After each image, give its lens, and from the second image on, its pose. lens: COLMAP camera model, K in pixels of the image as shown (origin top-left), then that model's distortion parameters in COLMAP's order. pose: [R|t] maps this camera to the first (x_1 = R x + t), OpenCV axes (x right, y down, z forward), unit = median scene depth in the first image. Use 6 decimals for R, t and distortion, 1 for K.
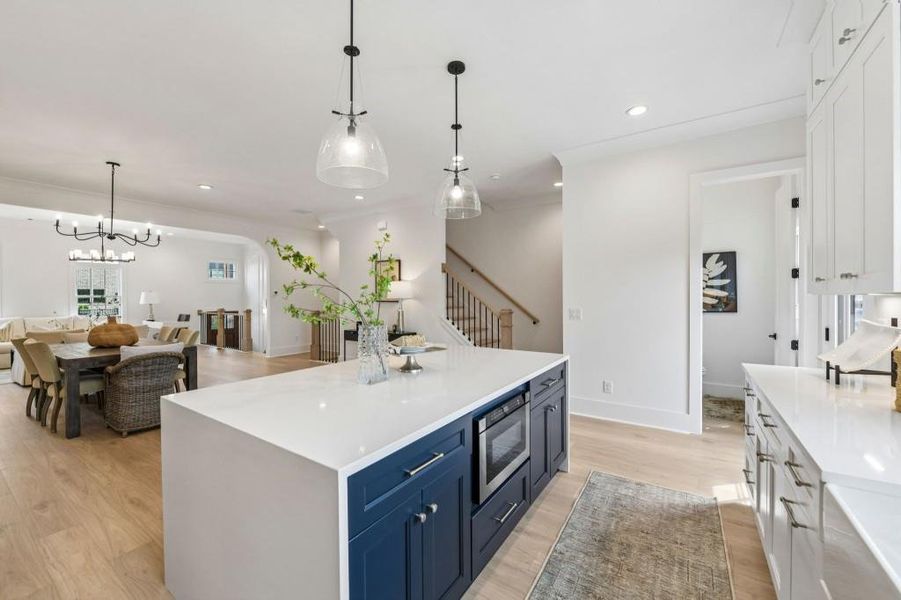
lens RADIAL K [[352.9, 0, 450.5], [0, 352.9, 300.0], [0, 0, 1]] dist [-0.014542, -0.000192]
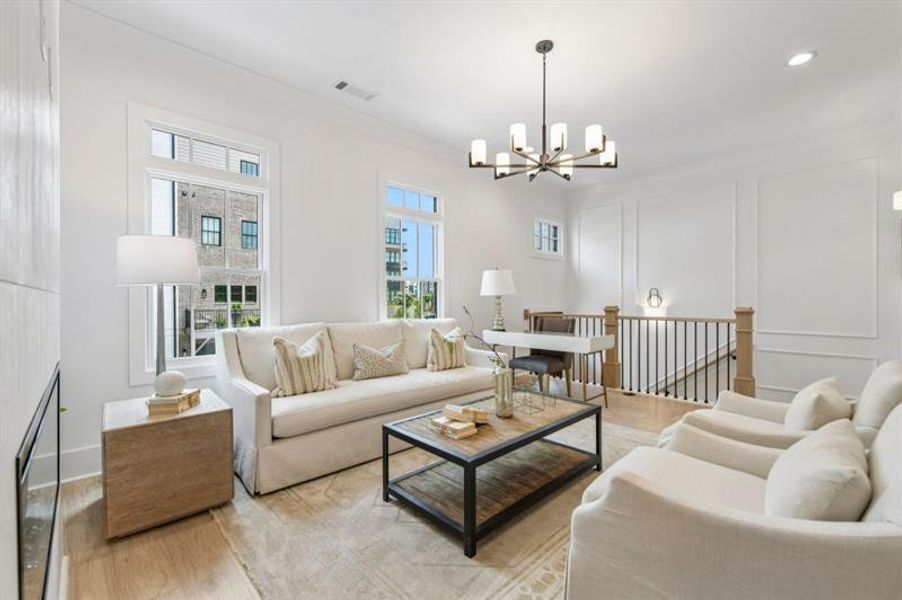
lens RADIAL K [[363.6, 0, 446.9], [0, 363.6, 297.4], [0, 0, 1]] dist [-0.000371, -0.000185]
pose [[0.979840, -0.002346, -0.199772, -0.678152], [0.000048, 0.999934, -0.011507, 0.016460], [0.199785, 0.011266, 0.979775, 0.406342]]
